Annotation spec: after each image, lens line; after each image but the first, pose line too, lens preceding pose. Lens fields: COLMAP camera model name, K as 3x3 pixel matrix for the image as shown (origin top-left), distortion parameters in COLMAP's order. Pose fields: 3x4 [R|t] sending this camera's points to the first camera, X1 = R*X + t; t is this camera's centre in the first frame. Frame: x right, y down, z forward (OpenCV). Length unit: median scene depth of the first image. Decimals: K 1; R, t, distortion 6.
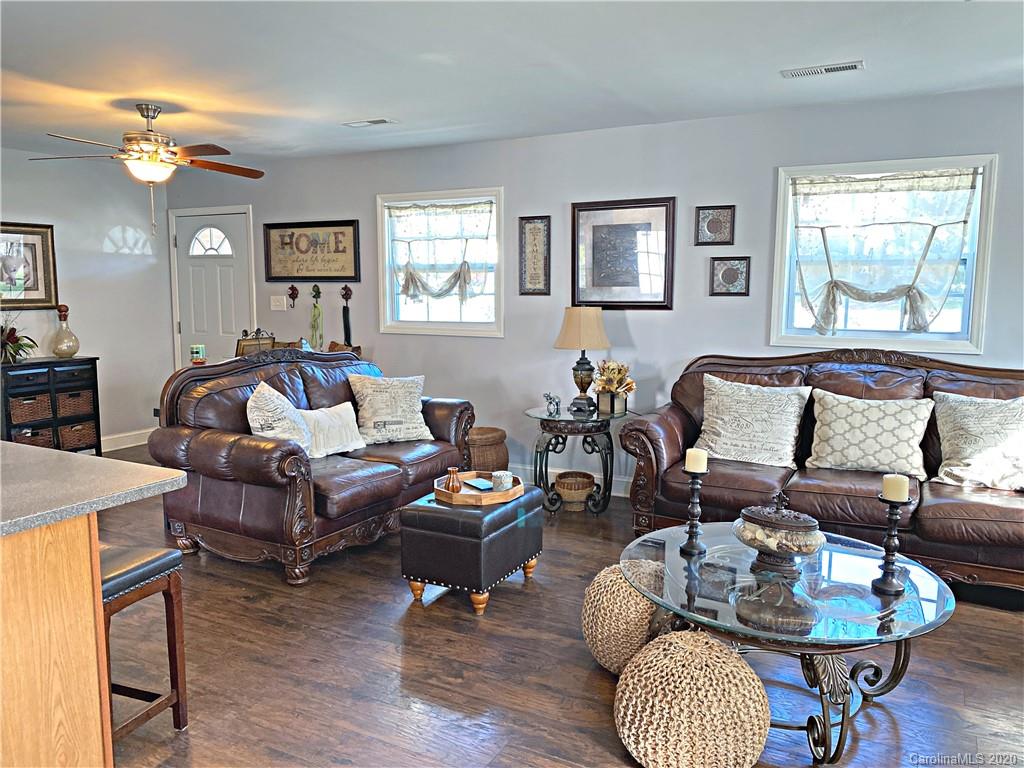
lens RADIAL K [[796.9, 0, 512.0], [0, 796.9, 384.0], [0, 0, 1]] dist [-0.007790, -0.004752]
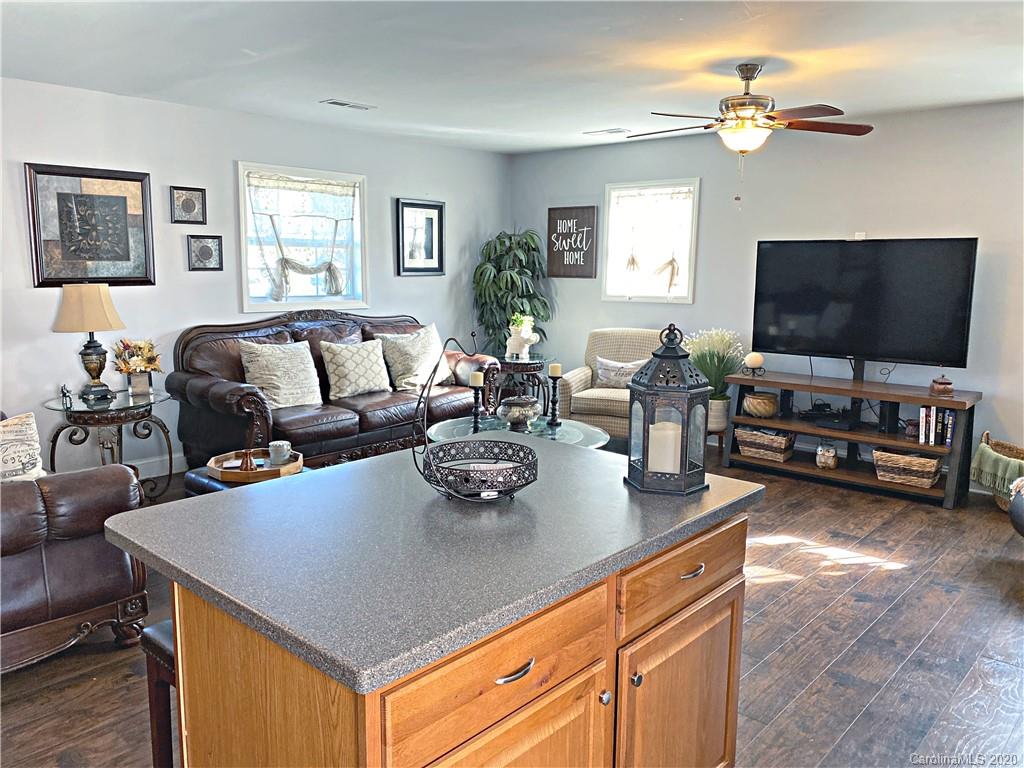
lens RADIAL K [[778.3, 0, 512.0], [0, 778.3, 384.0], [0, 0, 1]] dist [0.002199, 0.000000]
pose [[0.233749, -0.143497, 0.961650, -0.684700], [0.117386, 0.985980, 0.118595, -0.034005], [-0.965185, 0.085163, 0.247317, 0.334087]]
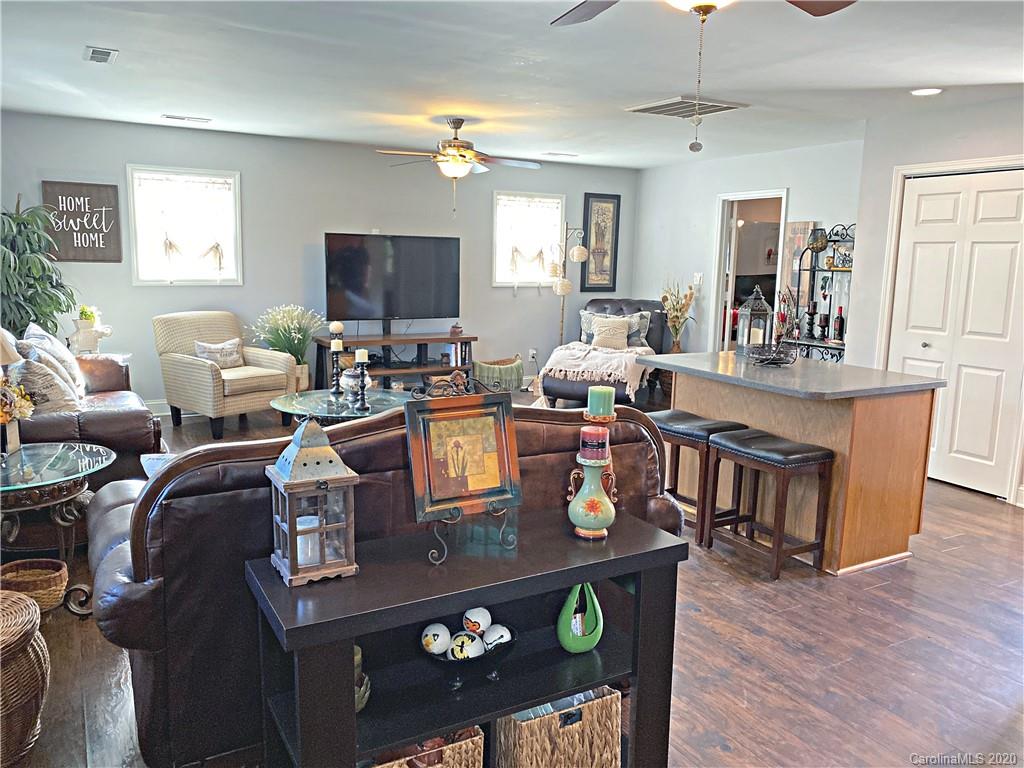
lens RADIAL K [[778.3, 0, 512.0], [0, 778.3, 384.0], [0, 0, 1]] dist [0.002199, 0.000000]
pose [[-0.848579, -0.098288, 0.519858, -0.544946], [0.050255, 0.963175, 0.264137, -0.154916], [-0.526676, 0.250267, -0.812391, 1.295192]]
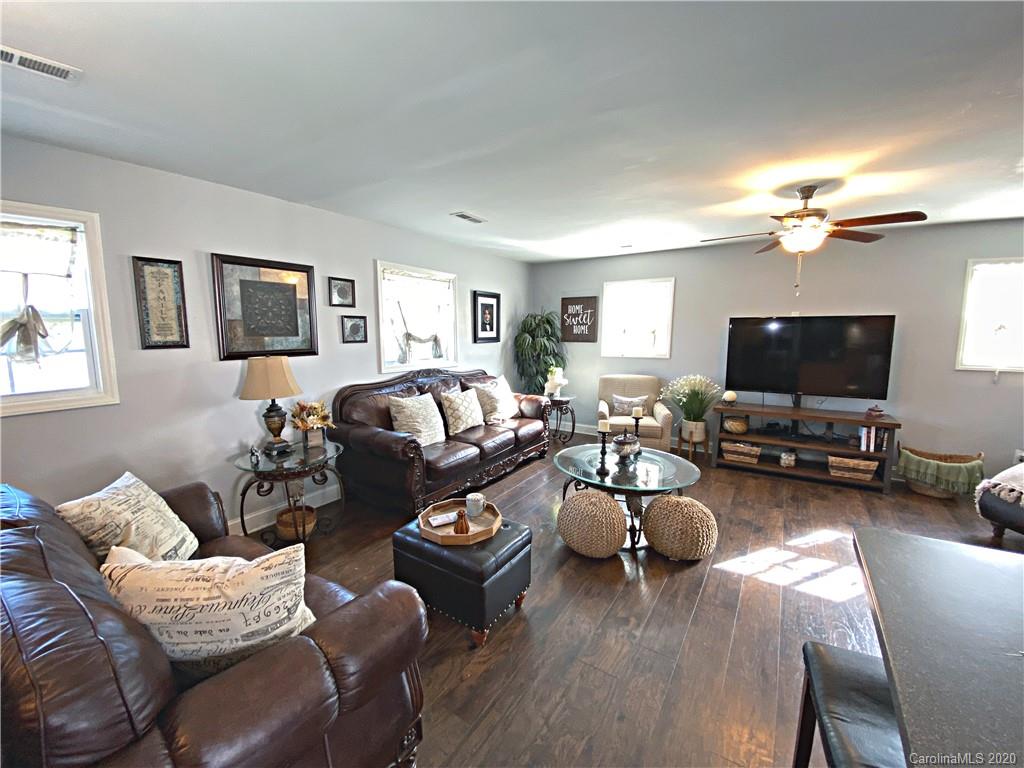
lens RADIAL K [[410.3, 0, 516.1], [0, 410.3, 382.3], [0, 0, 1]] dist [0.028250, -0.024027]
pose [[0.082023, -0.119977, 0.989382, -0.446341], [0.130543, 0.985468, 0.108680, -0.082543], [-0.988044, 0.120243, 0.096493, 0.643917]]
